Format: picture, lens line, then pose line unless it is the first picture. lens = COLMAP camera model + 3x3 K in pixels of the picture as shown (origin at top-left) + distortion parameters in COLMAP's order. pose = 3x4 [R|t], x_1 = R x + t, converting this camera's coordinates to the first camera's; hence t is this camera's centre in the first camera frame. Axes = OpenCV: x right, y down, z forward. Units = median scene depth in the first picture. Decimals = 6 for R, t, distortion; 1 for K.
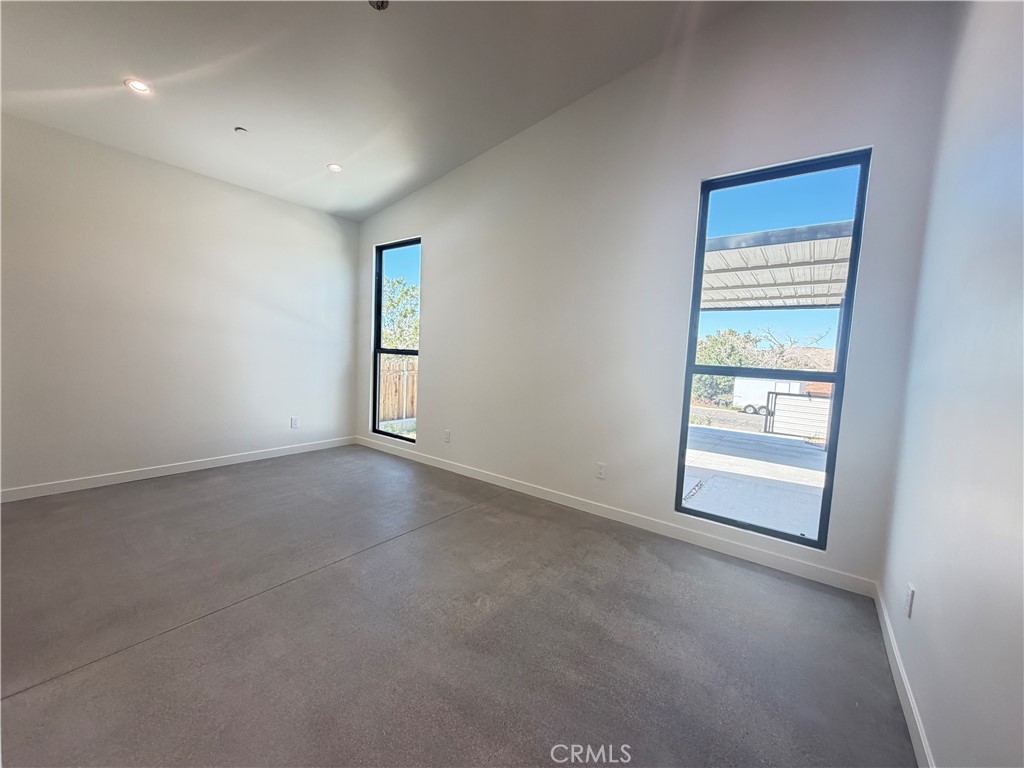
lens RADIAL K [[405.8, 0, 512.8], [0, 405.8, 382.8], [0, 0, 1]] dist [-0.000558, -0.000325]
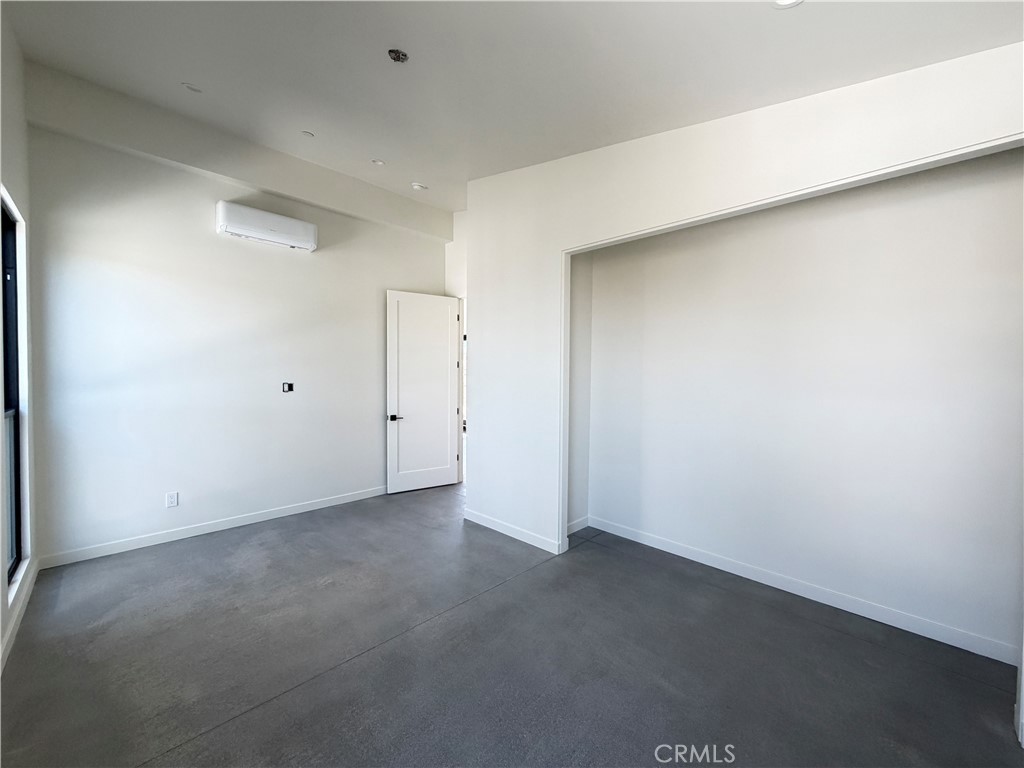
lens RADIAL K [[405.8, 0, 510.8], [0, 405.8, 380.5], [0, 0, 1]] dist [-0.000558, -0.000325]
pose [[-0.987320, -0.058083, 0.147738, -0.806820], [-0.043312, 0.993912, 0.101304, -0.292018], [-0.152722, 0.093621, -0.983825, 2.051921]]
